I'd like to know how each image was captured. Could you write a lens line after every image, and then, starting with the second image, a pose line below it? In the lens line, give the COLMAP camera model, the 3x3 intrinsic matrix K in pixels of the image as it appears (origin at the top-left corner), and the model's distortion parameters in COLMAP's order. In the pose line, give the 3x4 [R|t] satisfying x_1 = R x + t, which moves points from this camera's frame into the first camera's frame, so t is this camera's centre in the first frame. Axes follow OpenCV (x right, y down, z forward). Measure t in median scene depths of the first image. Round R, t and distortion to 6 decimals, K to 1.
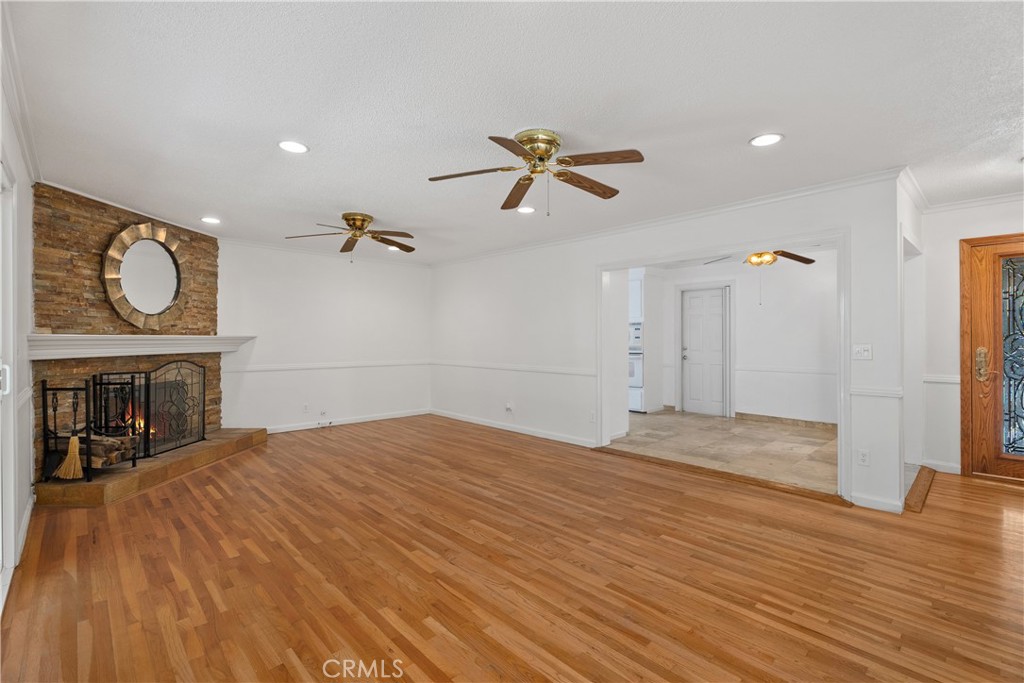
lens RADIAL K [[456.9, 0, 514.2], [0, 456.9, 336.8], [0, 0, 1]] dist [0.001779, -0.000546]
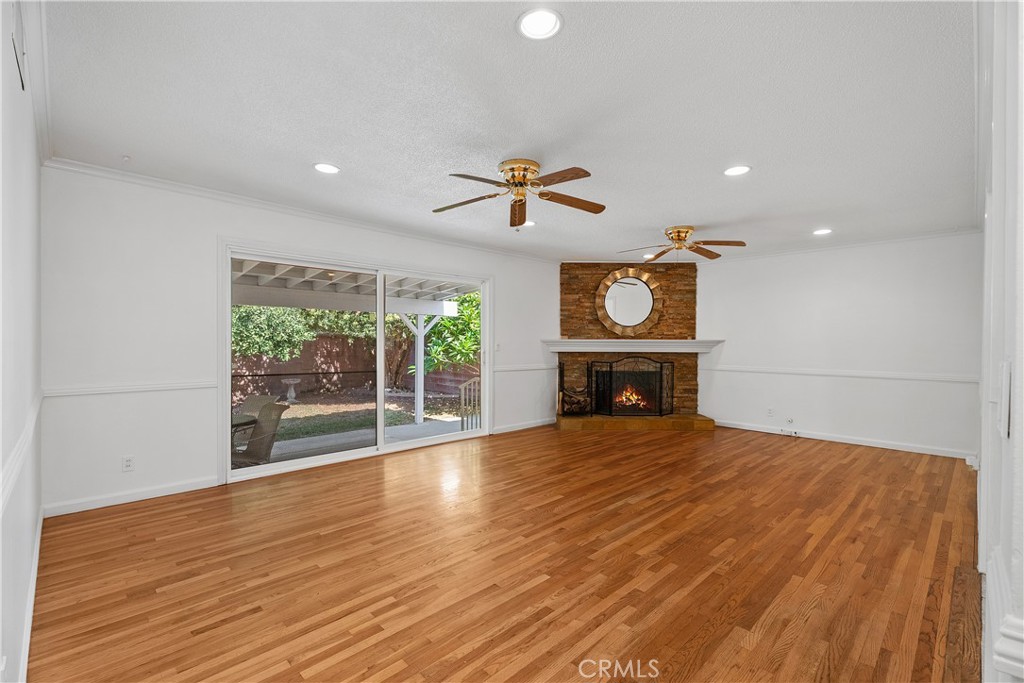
lens RADIAL K [[456.0, 0, 518.4], [0, 456.0, 345.6], [0, 0, 1]] dist [0.001513, 0.000428]
pose [[0.025873, 0.006683, -0.999643, 0.847262], [-0.000724, 0.999978, 0.006667, 0.008027], [0.999665, 0.000551, 0.025877, 0.683210]]
